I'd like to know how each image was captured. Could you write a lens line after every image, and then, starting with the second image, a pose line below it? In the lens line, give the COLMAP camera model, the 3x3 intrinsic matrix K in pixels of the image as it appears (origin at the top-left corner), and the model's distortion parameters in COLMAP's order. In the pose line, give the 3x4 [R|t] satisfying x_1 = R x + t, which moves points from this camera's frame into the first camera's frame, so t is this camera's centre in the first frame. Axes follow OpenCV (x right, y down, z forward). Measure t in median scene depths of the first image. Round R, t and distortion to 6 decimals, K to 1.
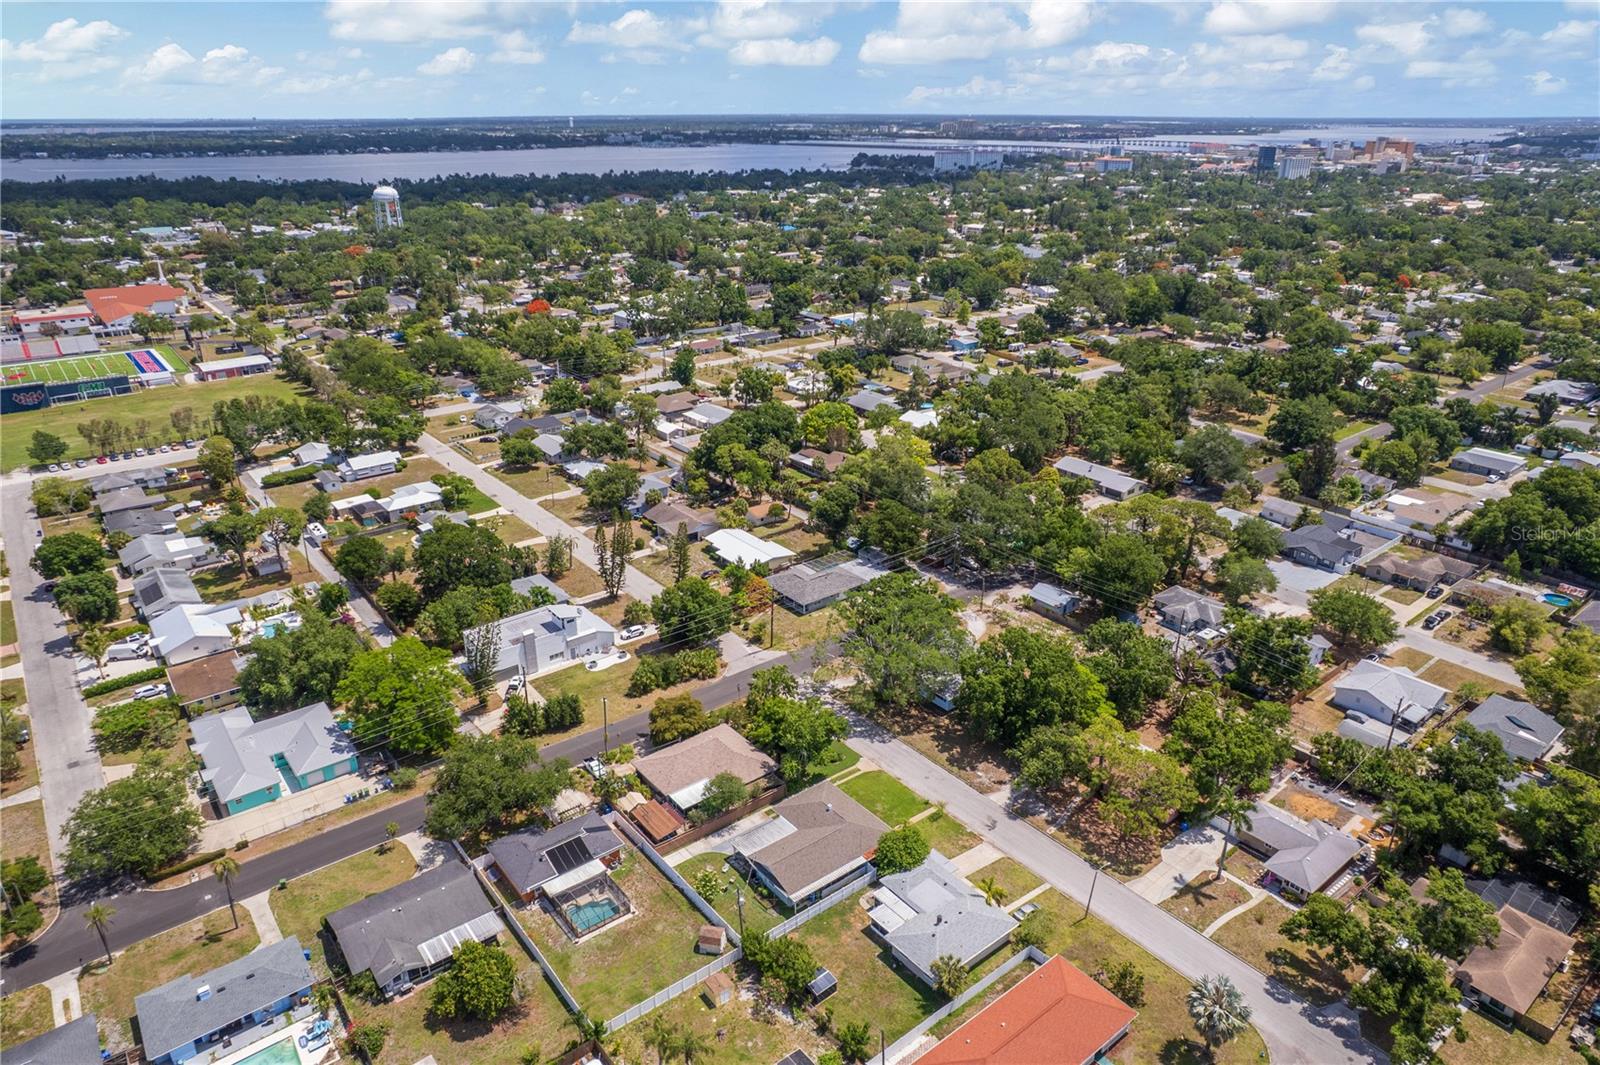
lens RADIAL K [[1018.3, 0, 805.1], [0, 1018.3, 535.1], [0, 0, 1]] dist [-0.067480, 0.059232]
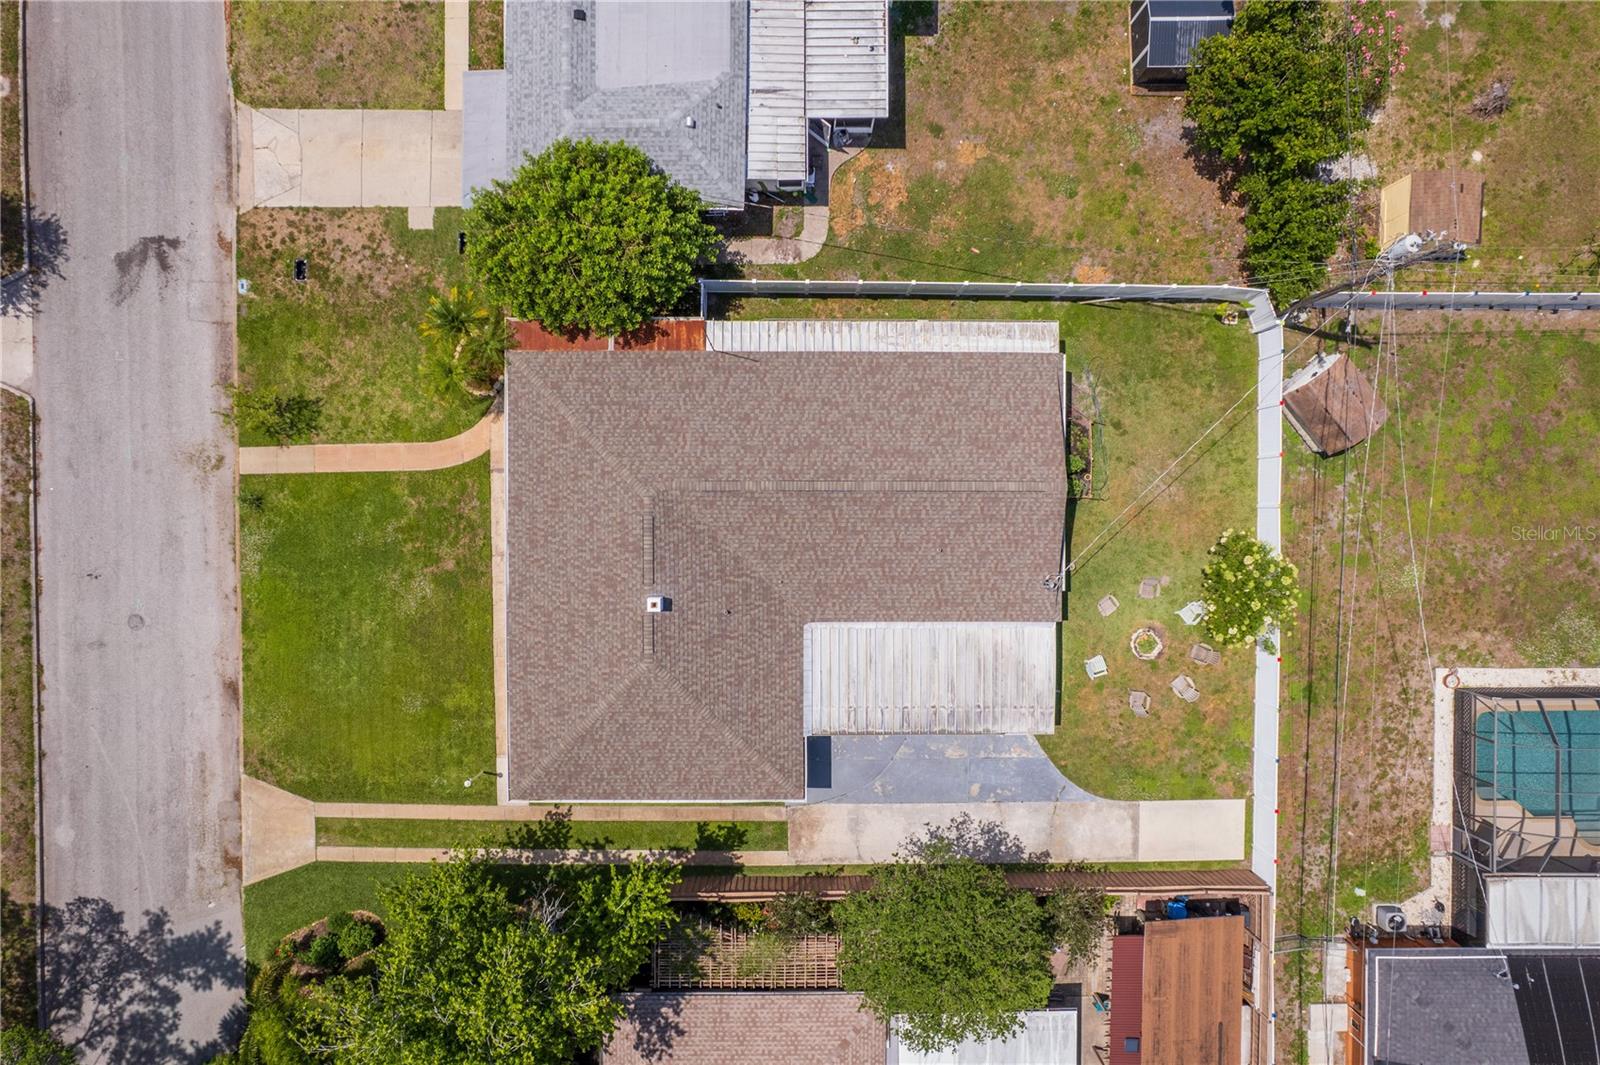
lens RADIAL K [[1018.3, 0, 805.1], [0, 1018.3, 535.1], [0, 0, 1]] dist [-0.067480, 0.059232]
pose [[-0.783527, -0.620794, -0.026460, 0.008872], [0.228740, -0.327771, 0.916648, 0.042171], [-0.577722, 0.712167, 0.398818, 0.557519]]
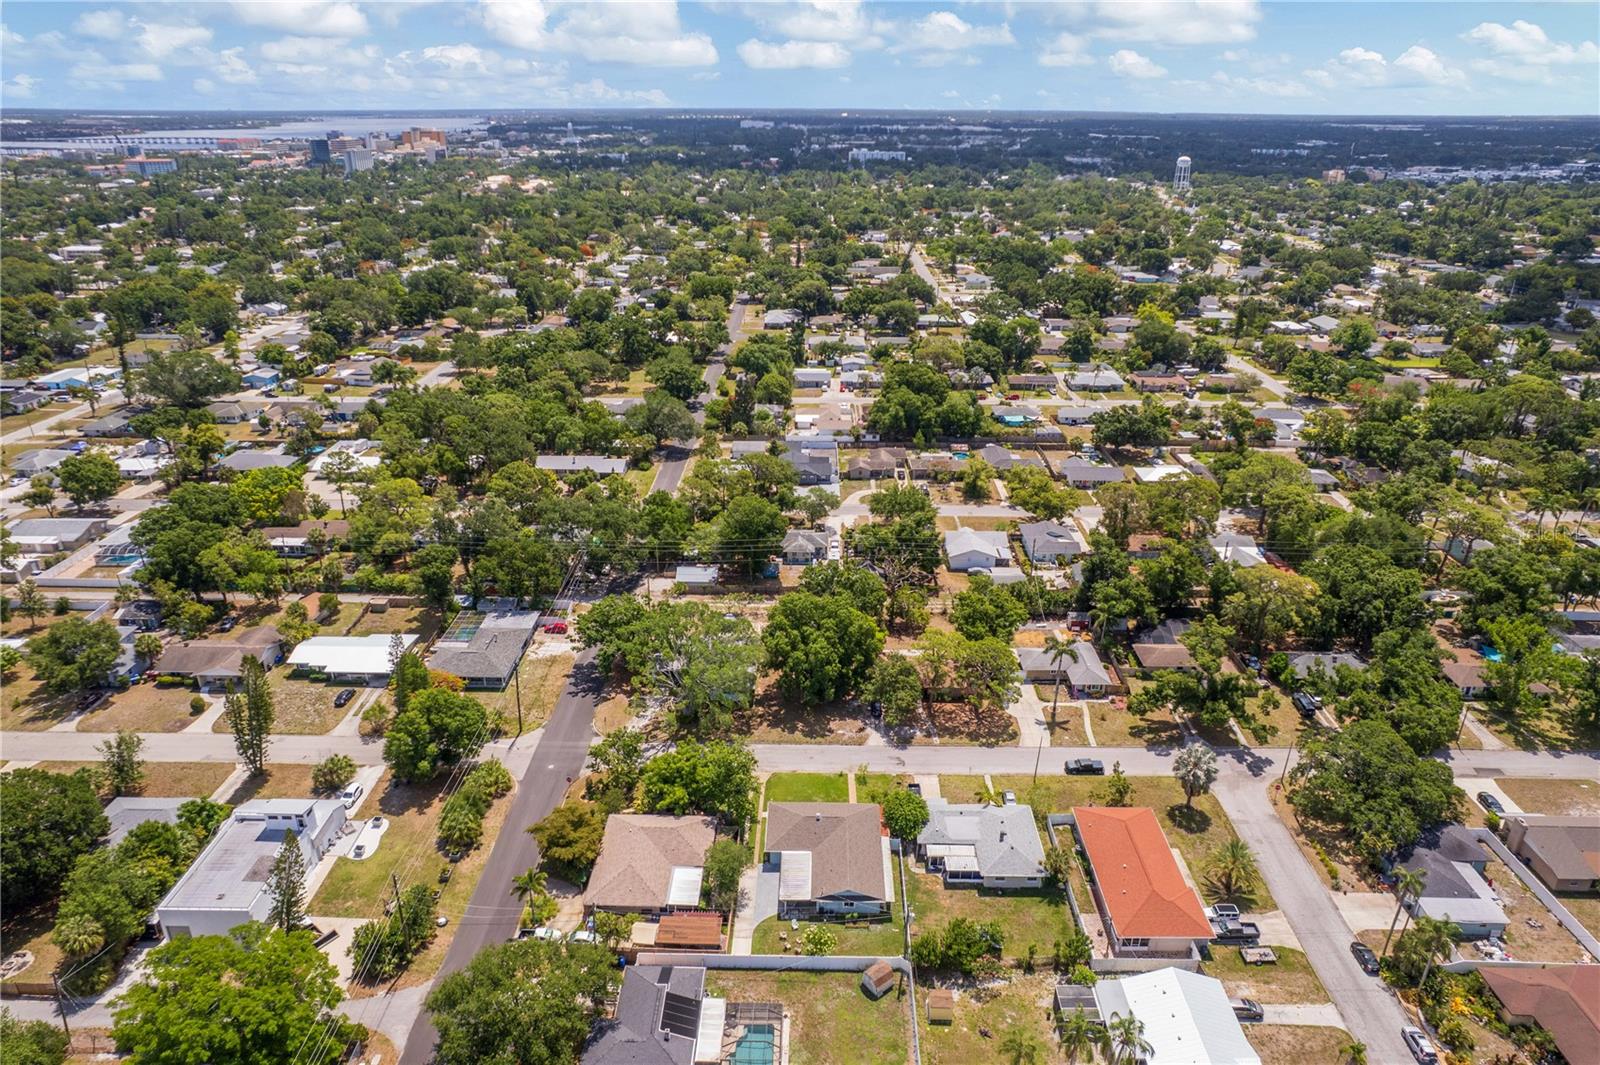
lens RADIAL K [[1018.3, 0, 805.1], [0, 1018.3, 535.1], [0, 0, 1]] dist [-0.067480, 0.059232]
pose [[0.636227, -0.300460, 0.710591, -0.381149], [0.296051, 0.945617, 0.134768, -0.078577], [-0.712439, 0.124628, 0.690578, 0.191882]]
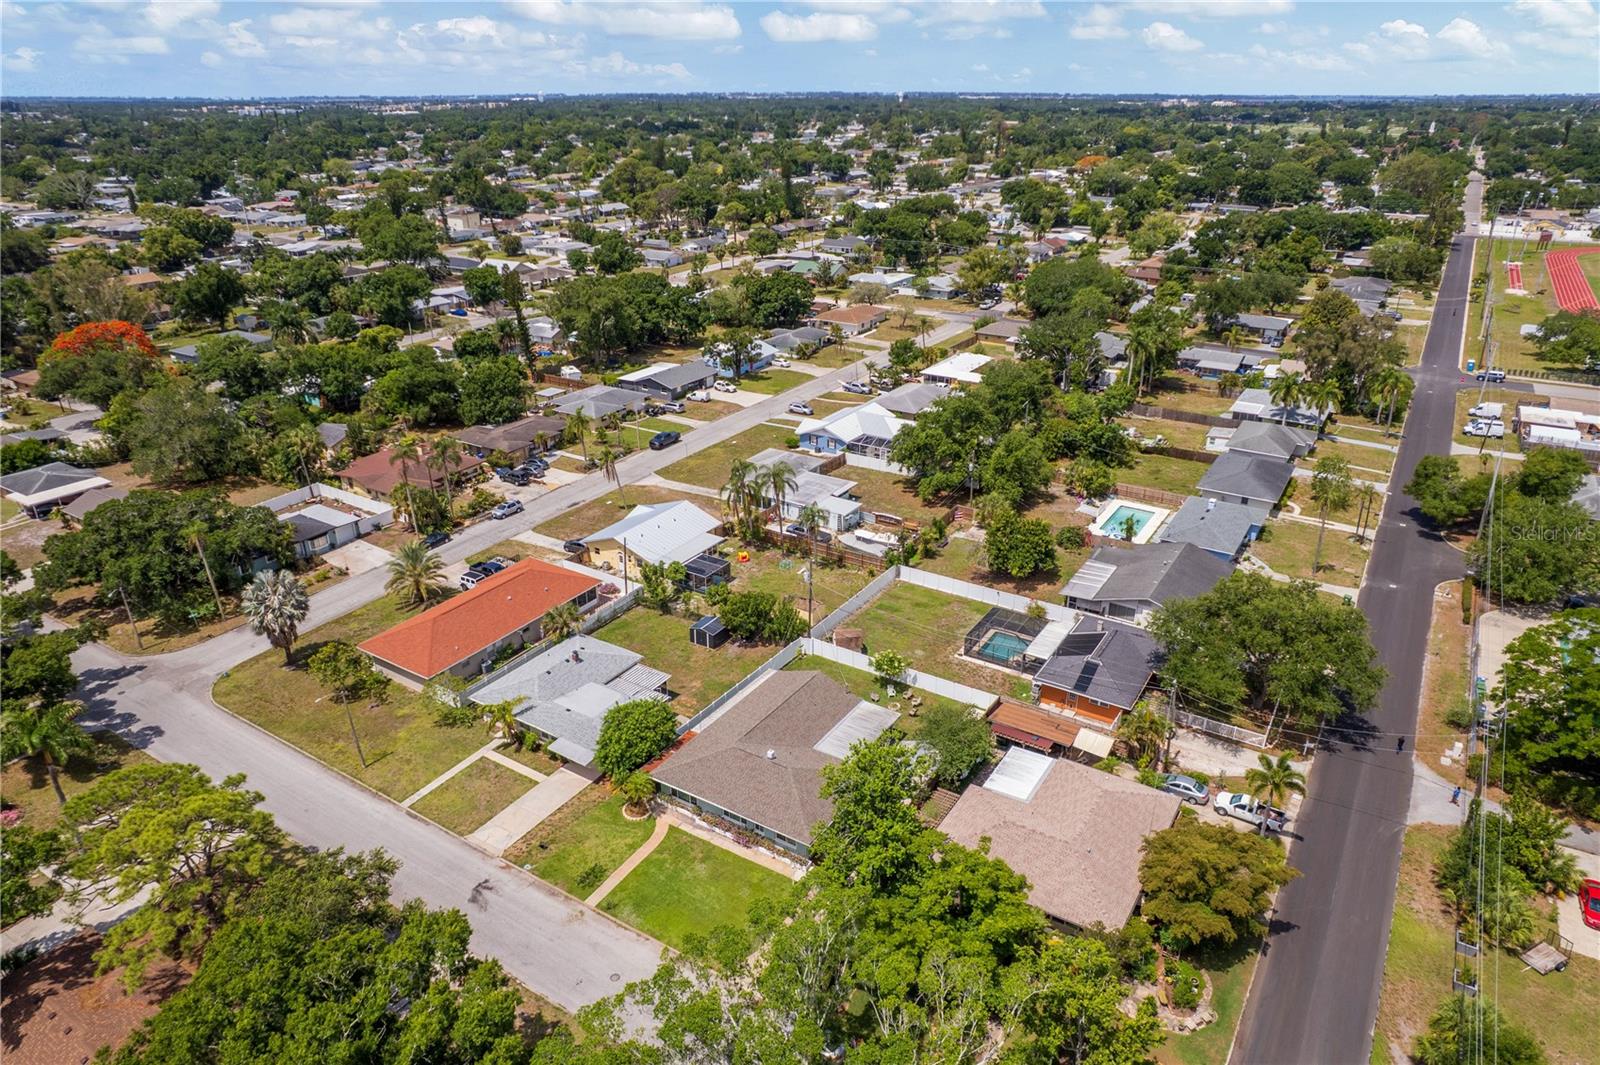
lens RADIAL K [[1018.3, 0, 805.1], [0, 1018.3, 535.1], [0, 0, 1]] dist [-0.067480, 0.059232]
pose [[-0.943674, 0.134222, -0.302428, 0.105058], [-0.129001, 0.692446, 0.709843, -0.147170], [0.304692, 0.708874, -0.636129, 0.818978]]
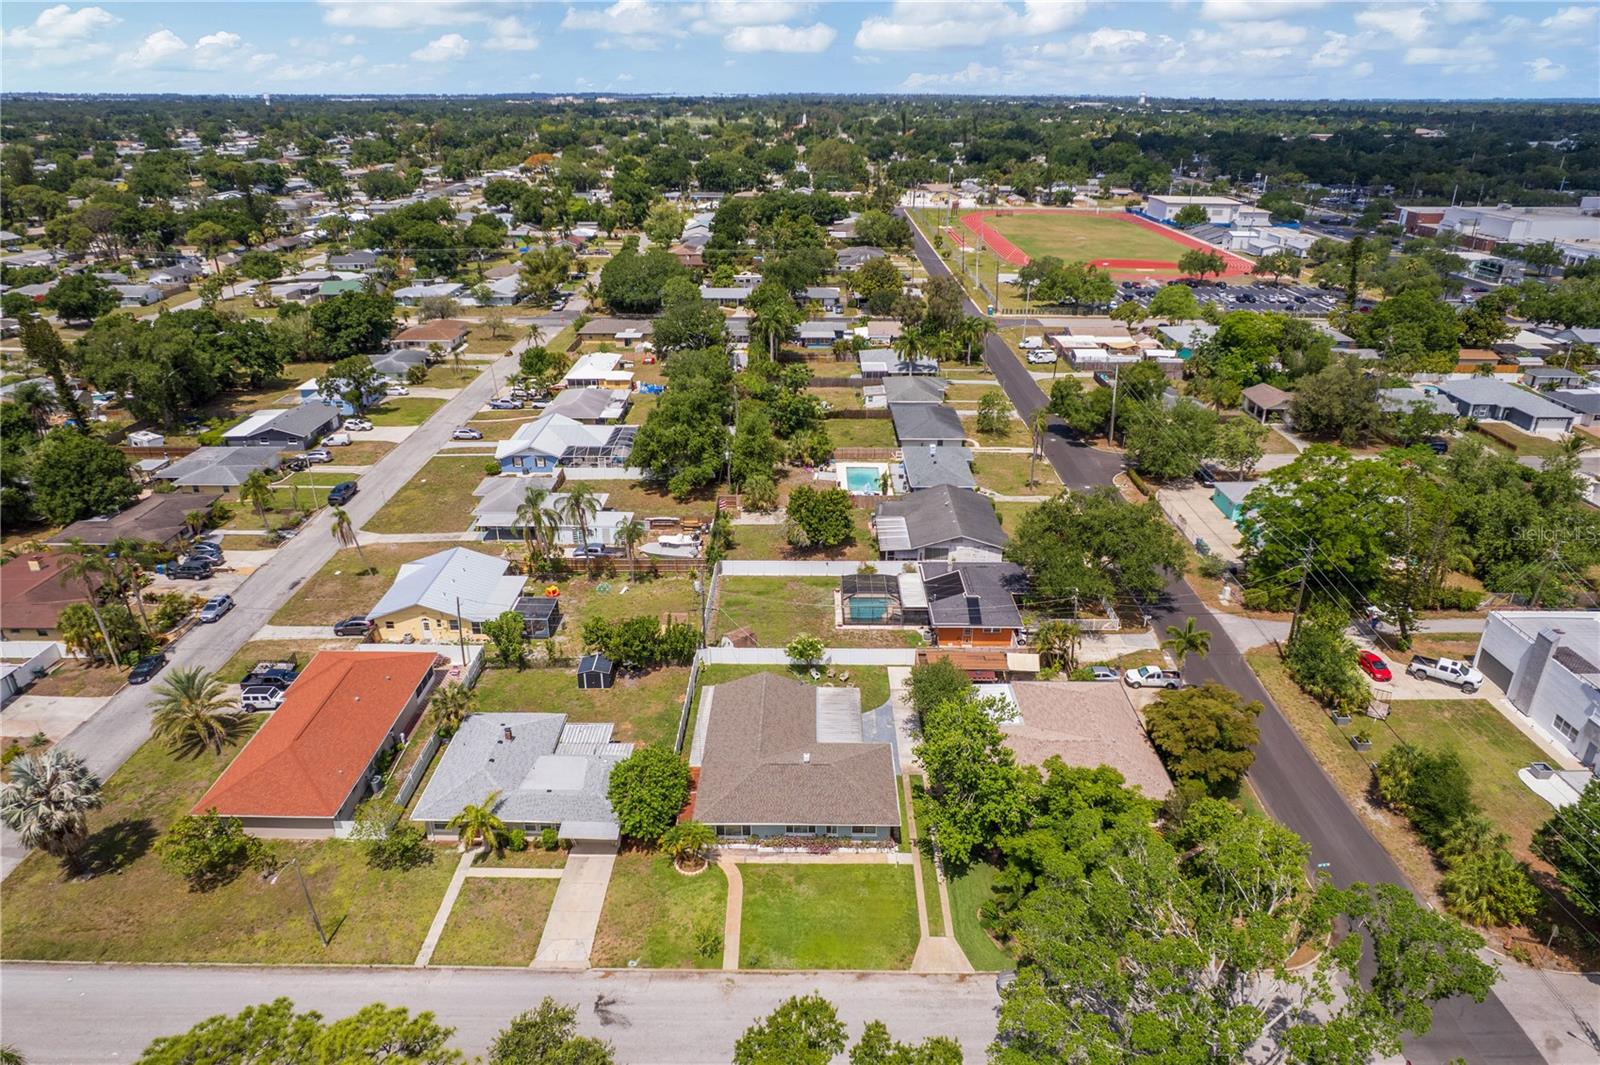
lens RADIAL K [[1018.3, 0, 805.1], [0, 1018.3, 535.1], [0, 0, 1]] dist [-0.067480, 0.059232]
pose [[-0.626915, 0.313016, -0.713441, 0.248891], [-0.307569, 0.741922, 0.595779, -0.102445], [0.715806, 0.592935, -0.368849, 0.723038]]
